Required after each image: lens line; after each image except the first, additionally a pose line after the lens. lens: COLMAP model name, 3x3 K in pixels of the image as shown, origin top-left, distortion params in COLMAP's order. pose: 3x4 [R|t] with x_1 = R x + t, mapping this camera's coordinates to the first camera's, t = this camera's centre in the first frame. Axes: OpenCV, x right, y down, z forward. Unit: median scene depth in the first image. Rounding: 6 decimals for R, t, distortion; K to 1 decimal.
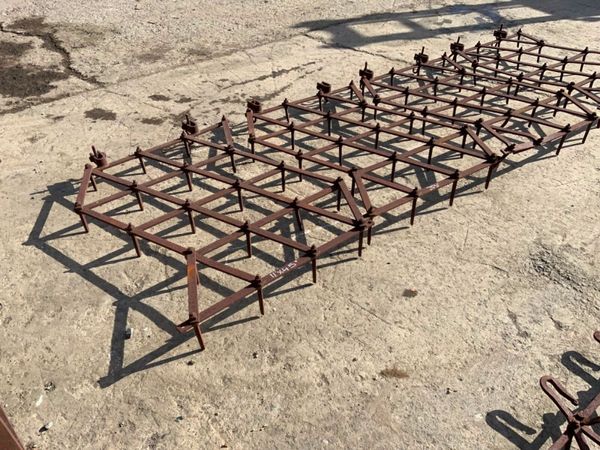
lens RADIAL K [[494.5, 0, 302.9], [0, 494.5, 227.1], [0, 0, 1]] dist [0.073482, -0.146038]
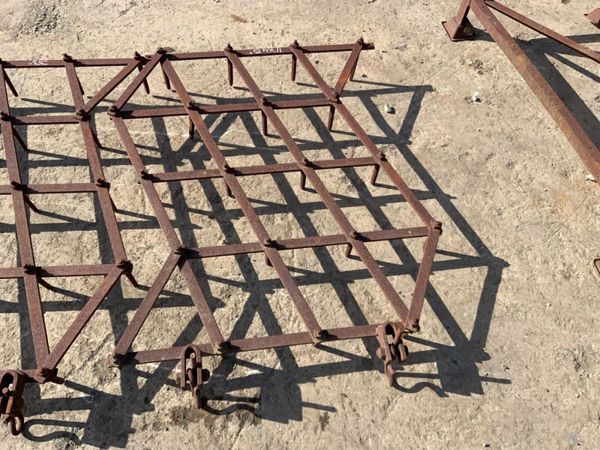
lens RADIAL K [[494.5, 0, 301.6], [0, 494.5, 228.3], [0, 0, 1]] dist [0.073482, -0.146038]
pose [[-0.853283, -0.446354, 0.269585, -0.524397], [0.292651, 0.017973, 0.956050, -0.849637], [-0.431582, 0.894676, 0.115290, 1.101472]]
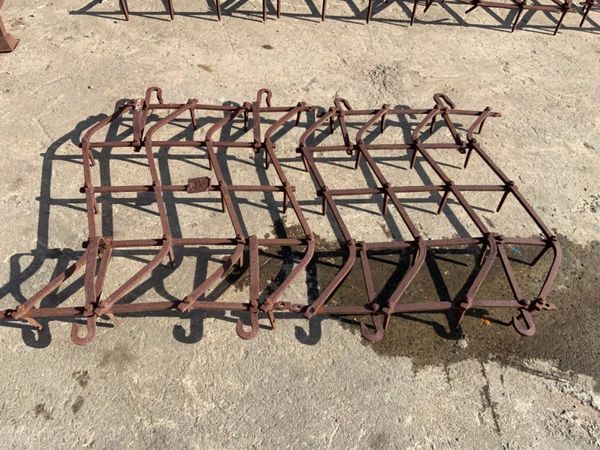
lens RADIAL K [[494.5, 0, 298.7], [0, 494.5, 228.7], [0, 0, 1]] dist [0.073482, -0.146038]
pose [[0.824309, 0.448903, -0.344963, 0.985004], [-0.390019, 0.891947, 0.228726, 0.233254], [0.410365, -0.053999, 0.910321, -0.240367]]
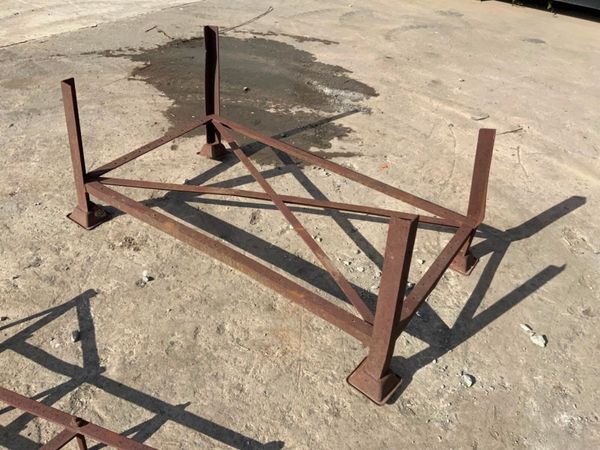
lens RADIAL K [[494.5, 0, 299.5], [0, 494.5, 226.9], [0, 0, 1]] dist [0.073482, -0.146038]
pose [[-0.971434, 0.076092, -0.224780, -0.507682], [-0.201818, 0.233399, 0.951207, -0.713595], [0.124843, 0.969399, -0.211375, 0.958124]]
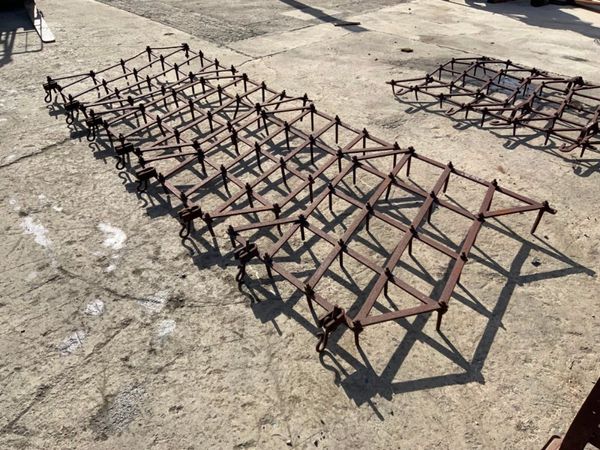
lens RADIAL K [[494.5, 0, 299.2], [0, 494.5, 224.4], [0, 0, 1]] dist [0.073482, -0.146038]
pose [[-0.042863, -0.576817, 0.815748, -1.163389], [0.631238, 0.617246, 0.469624, -0.755671], [-0.774404, 0.535060, 0.337652, 0.906807]]
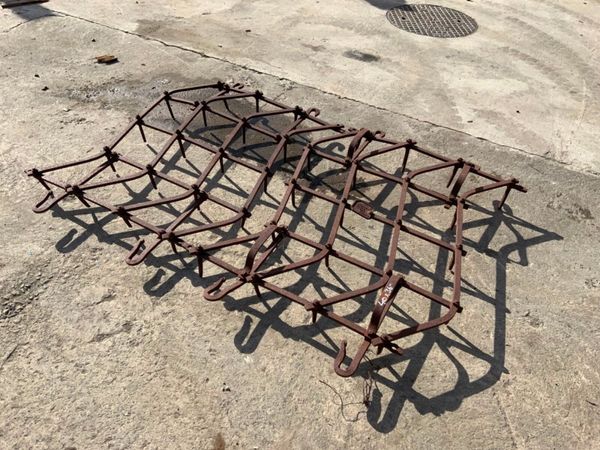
lens RADIAL K [[494.5, 0, 297.3], [0, 494.5, 225.9], [0, 0, 1]] dist [0.073482, -0.146038]
pose [[-0.372580, -0.646193, 0.666047, -0.140261], [0.537246, 0.435019, 0.722582, -0.322418], [-0.756671, 0.627051, 0.185085, 0.452634]]
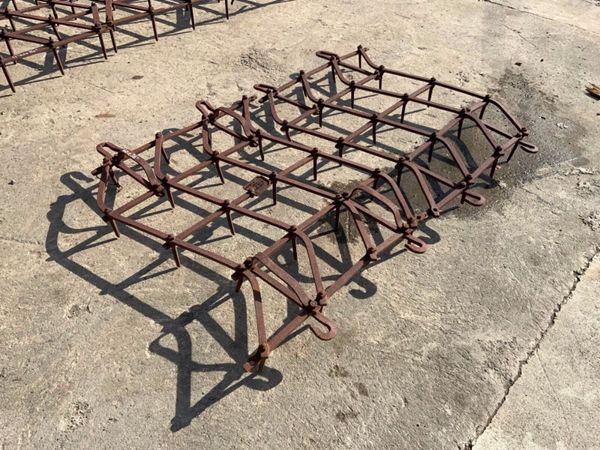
lens RADIAL K [[494.5, 0, 301.5], [0, 494.5, 226.7], [0, 0, 1]] dist [0.073482, -0.146038]
pose [[0.987600, -0.086867, 0.130766, 0.439581], [0.074721, 0.992660, 0.095092, 0.435418], [-0.138067, -0.084142, 0.986842, -0.407074]]
